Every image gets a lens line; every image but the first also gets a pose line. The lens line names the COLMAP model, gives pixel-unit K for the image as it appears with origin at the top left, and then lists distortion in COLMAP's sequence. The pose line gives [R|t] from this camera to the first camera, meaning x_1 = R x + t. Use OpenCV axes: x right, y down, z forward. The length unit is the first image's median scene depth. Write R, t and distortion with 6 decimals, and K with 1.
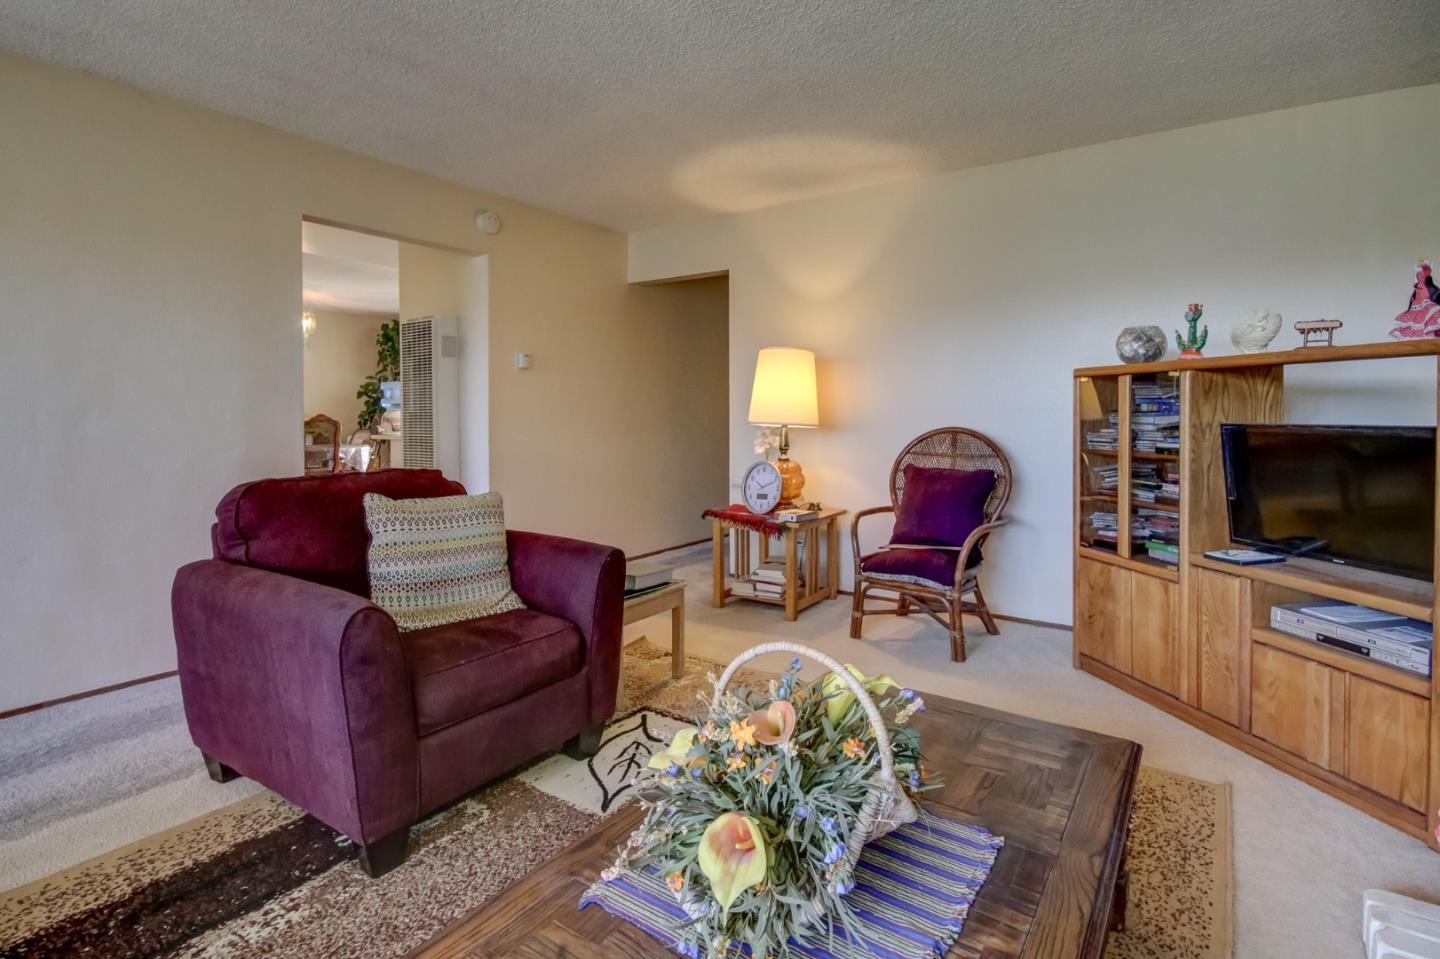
lens RADIAL K [[705.5, 0, 727.1], [0, 705.5, 412.3], [0, 0, 1]] dist [-0.002259, -0.001174]
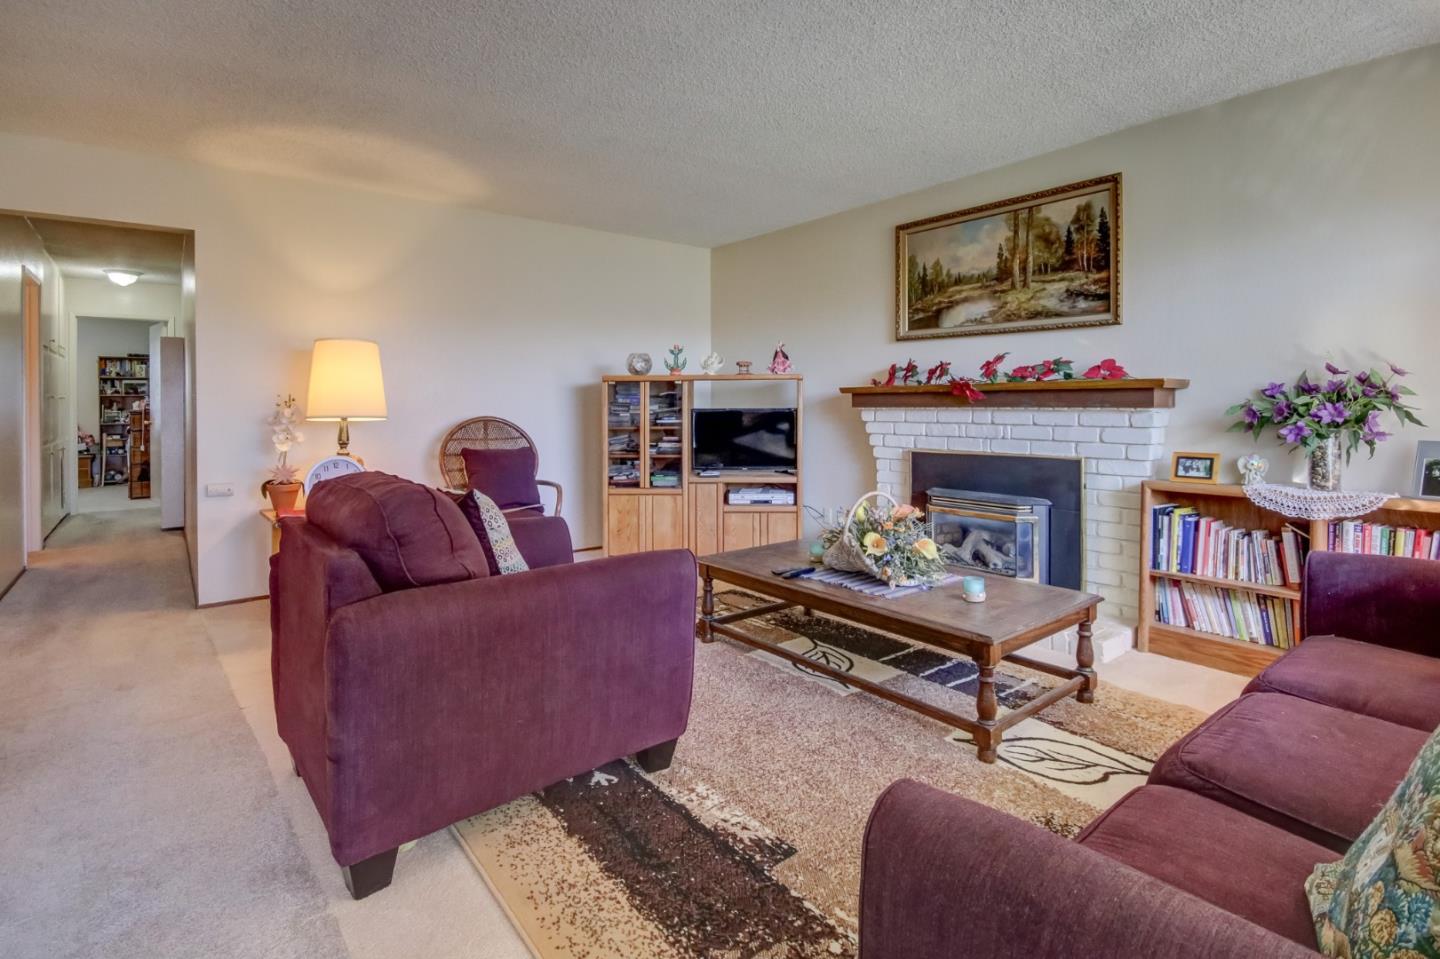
lens RADIAL K [[705.5, 0, 727.1], [0, 705.5, 412.3], [0, 0, 1]] dist [-0.002259, -0.001174]
pose [[0.277312, -0.010873, 0.960719, -1.179908], [0.006297, 0.999935, 0.009499, 0.006578], [-0.960759, 0.003416, 0.277362, 0.378681]]
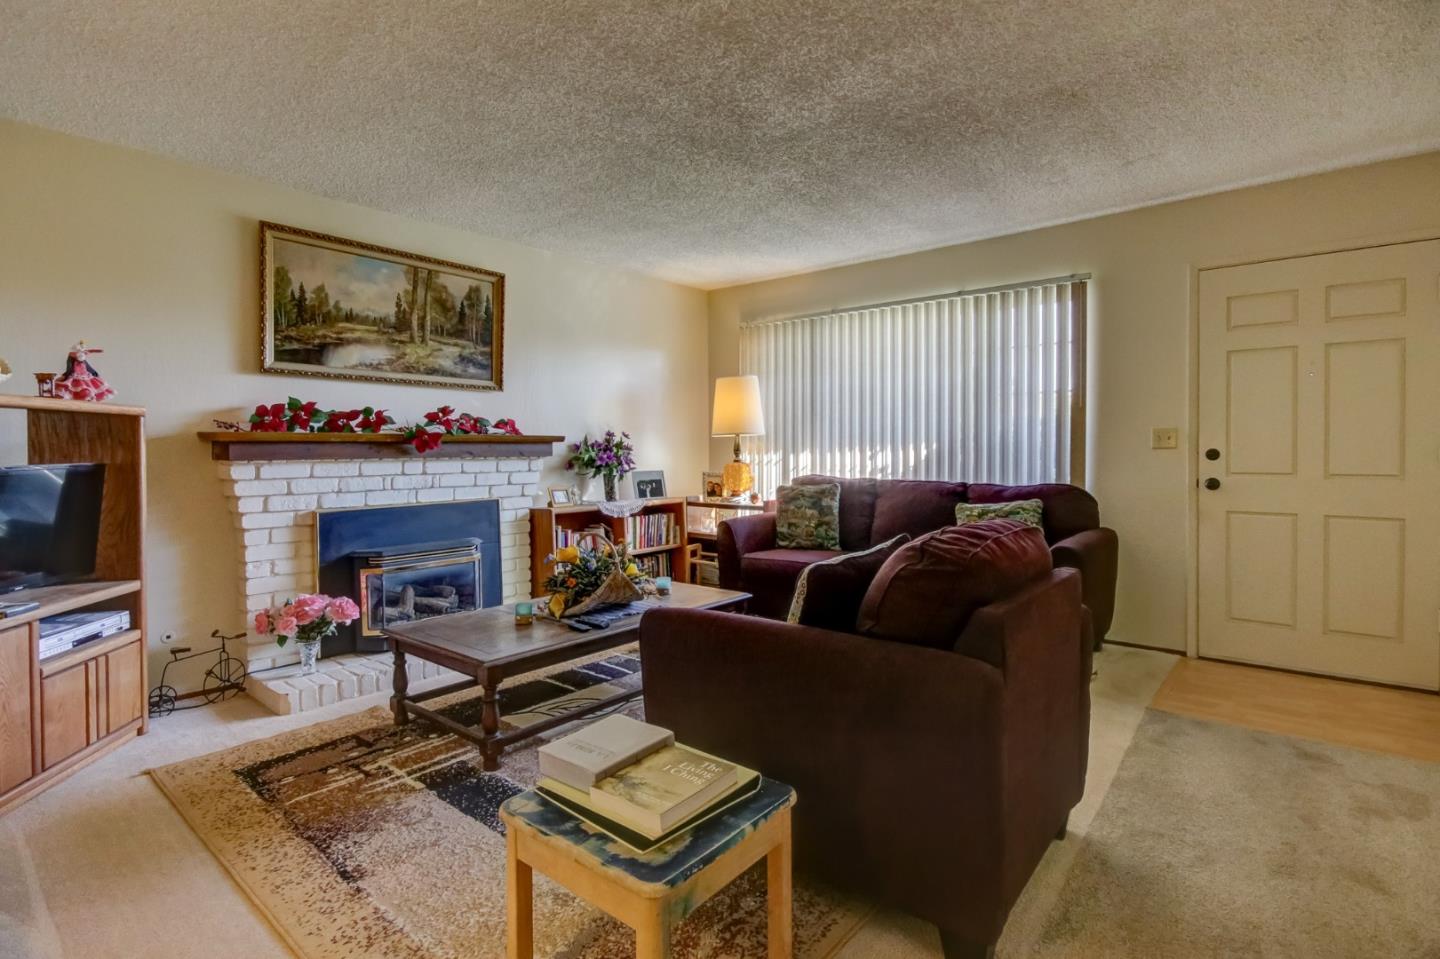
lens RADIAL K [[717.8, 0, 720.0], [0, 717.8, 454.4], [0, 0, 1]] dist [0.001863, -0.000013]
pose [[-0.996694, 0.005709, 0.081044, -0.298283], [0.006549, 0.999927, 0.010108, -0.005246], [-0.080981, 0.010606, -0.996659, 1.818570]]
